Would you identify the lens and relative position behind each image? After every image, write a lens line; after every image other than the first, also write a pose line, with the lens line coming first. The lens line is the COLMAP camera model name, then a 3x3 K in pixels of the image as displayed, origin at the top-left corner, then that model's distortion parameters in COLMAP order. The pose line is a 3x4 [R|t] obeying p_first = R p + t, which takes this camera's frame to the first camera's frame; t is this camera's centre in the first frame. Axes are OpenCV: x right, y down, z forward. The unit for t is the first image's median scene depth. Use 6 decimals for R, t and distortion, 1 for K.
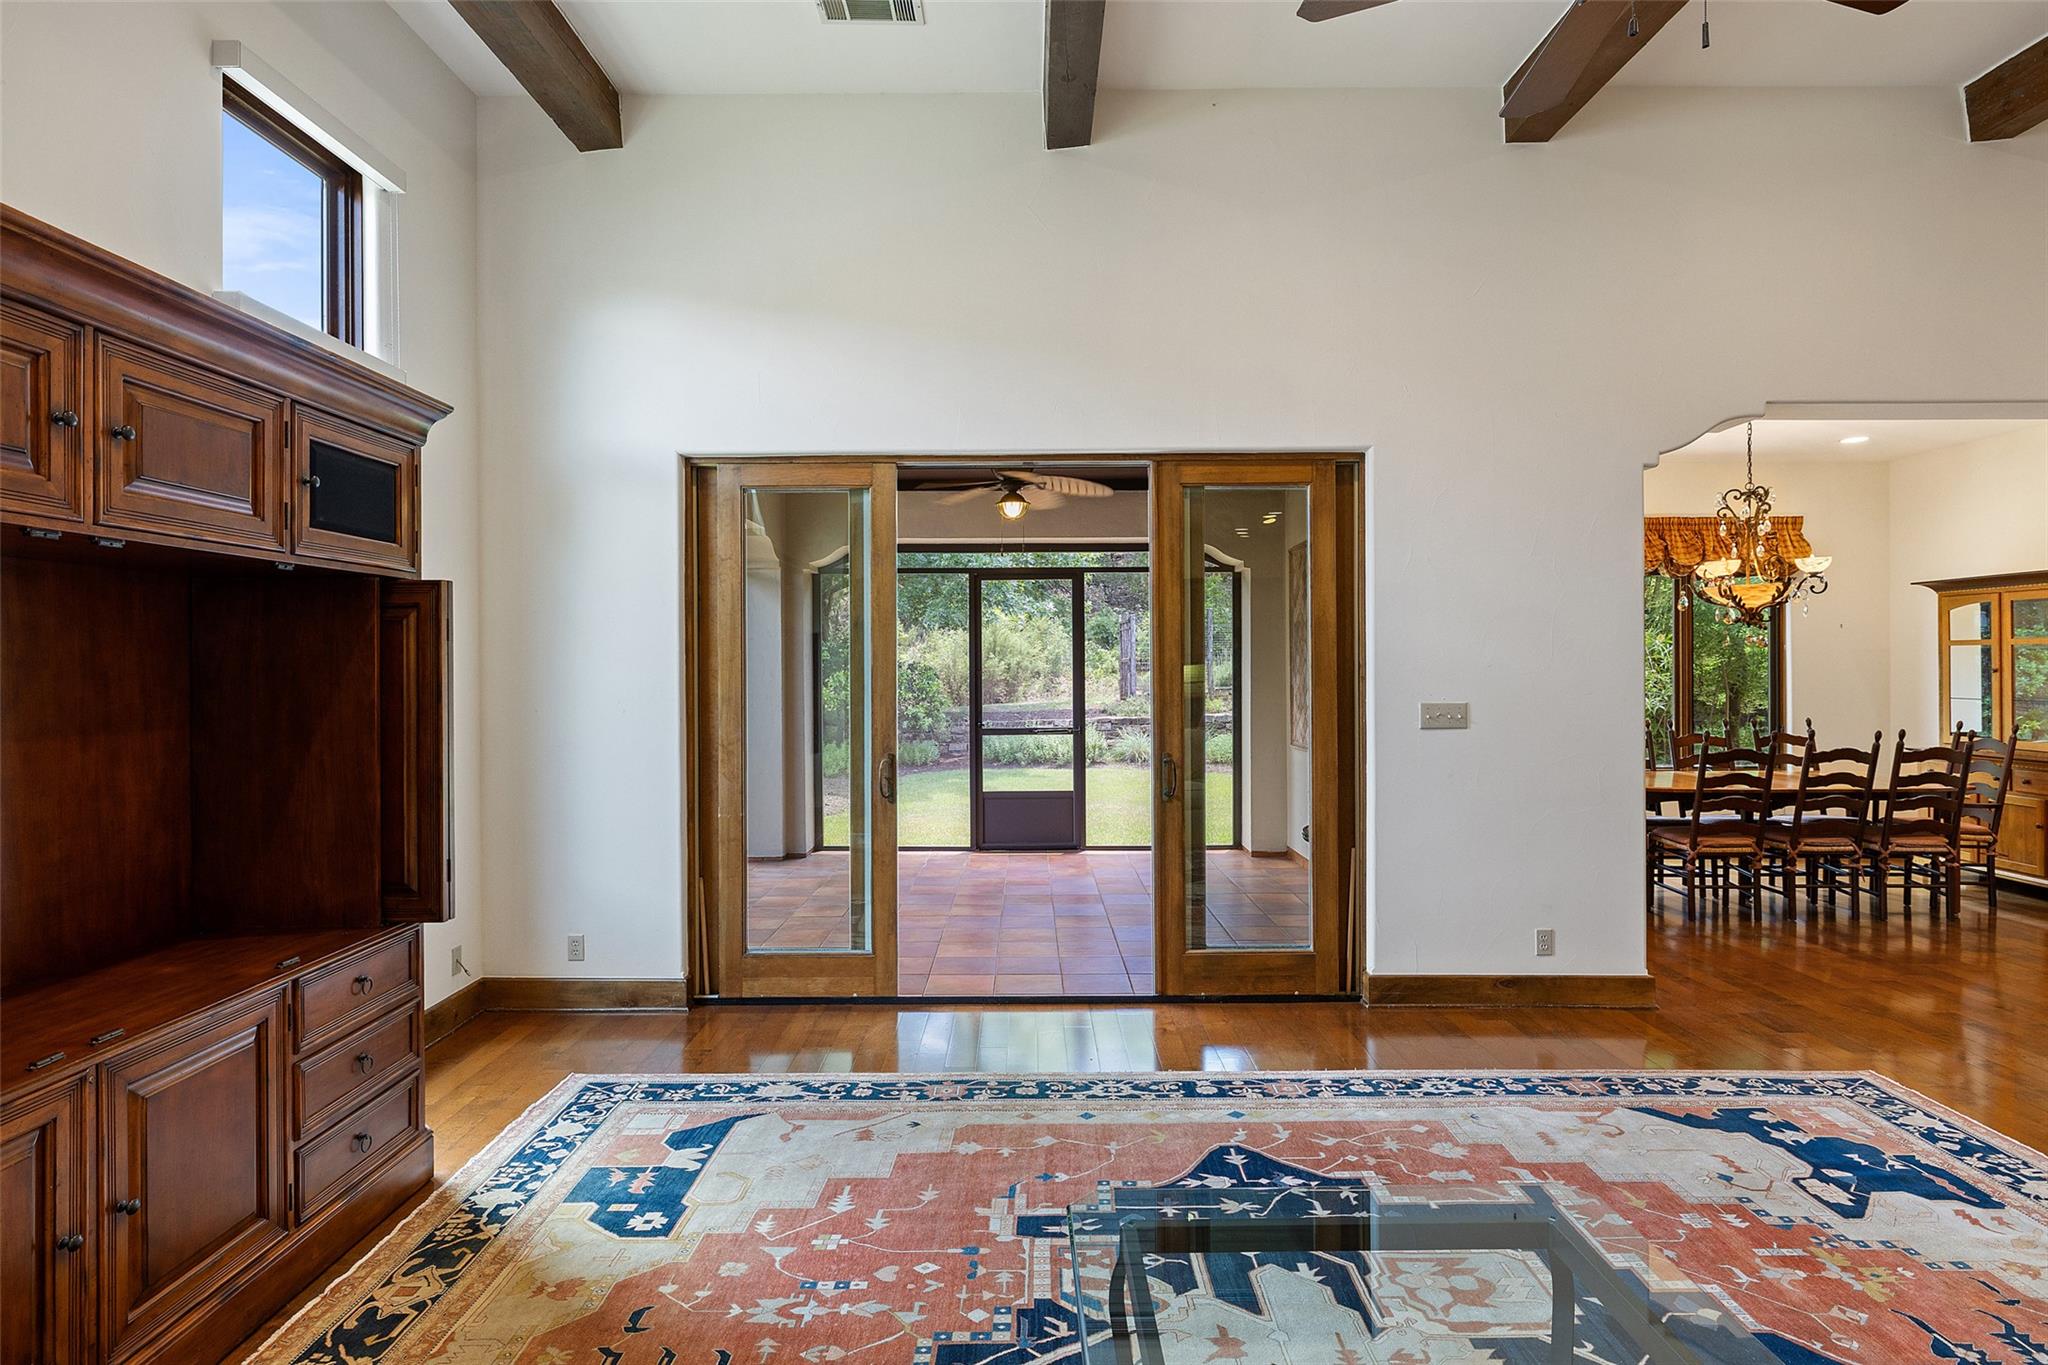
lens RADIAL K [[1084.3, 0, 1020.2], [0, 1084.3, 664.6], [0, 0, 1]] dist [0.002487, 0.000835]
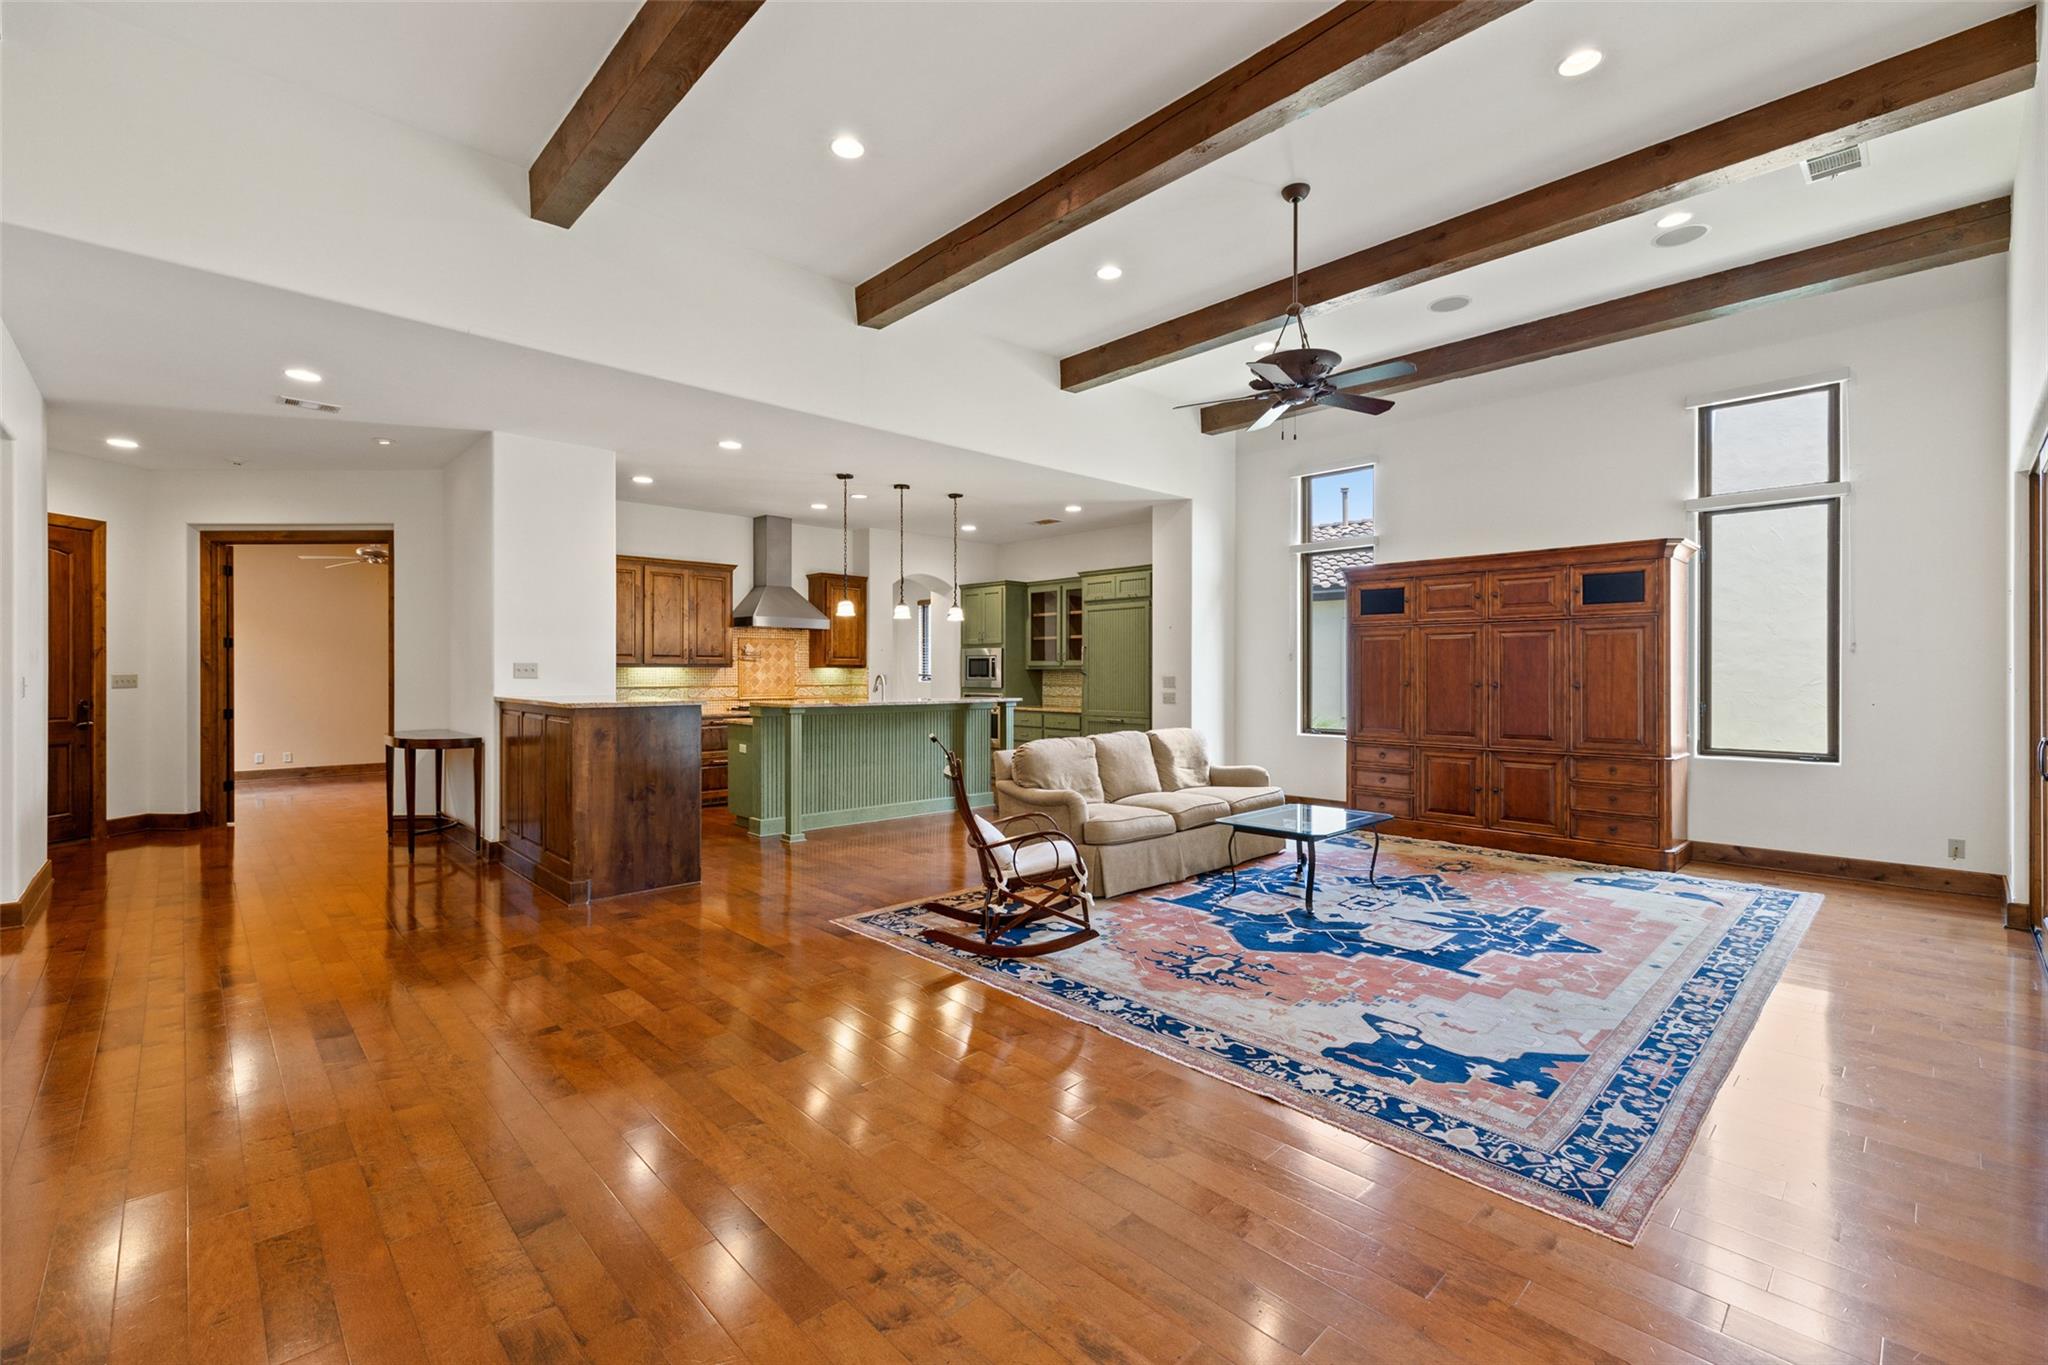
lens RADIAL K [[866.3, 0, 1019.8], [0, 866.3, 668.9], [0, 0, 1]] dist [-0.000546, 0.000004]
pose [[-0.724400, 0.002029, -0.689376, 1.585835], [0.002445, 0.999997, 0.000374, 0.031433], [0.689375, -0.001415, -0.724403, 1.267755]]
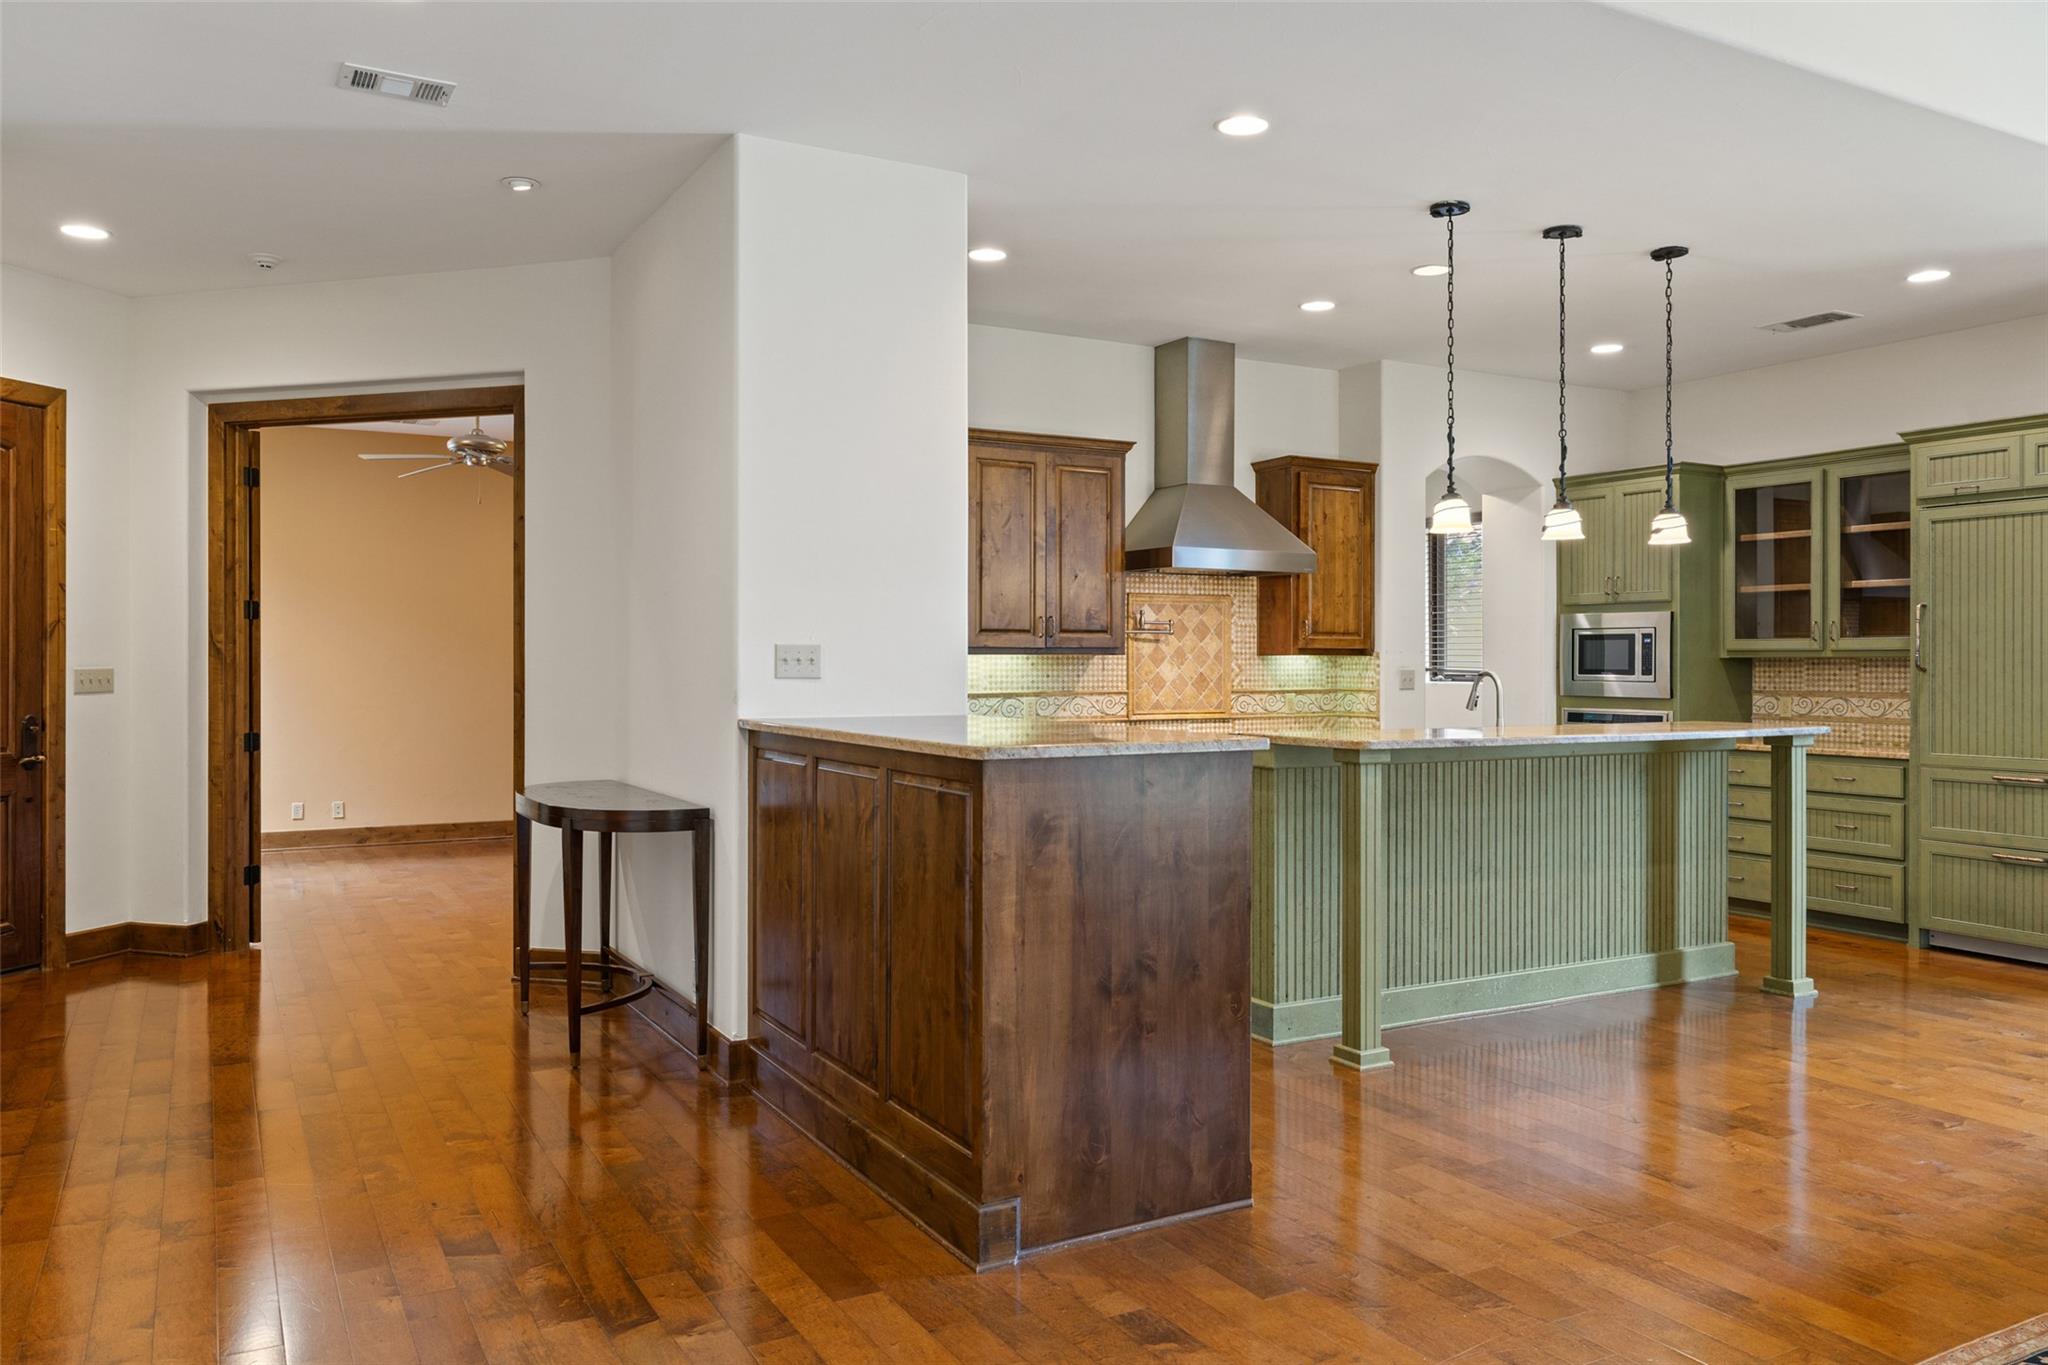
lens RADIAL K [[1455.7, 0, 1025.6], [0, 1455.7, 650.0], [0, 0, 1]] dist [-0.003548, -0.001750]
pose [[-0.874782, 0.000563, -0.484516, 1.563657], [0.003610, 0.999979, -0.005357, 0.030111], [0.484503, -0.006435, -0.874766, 0.549984]]
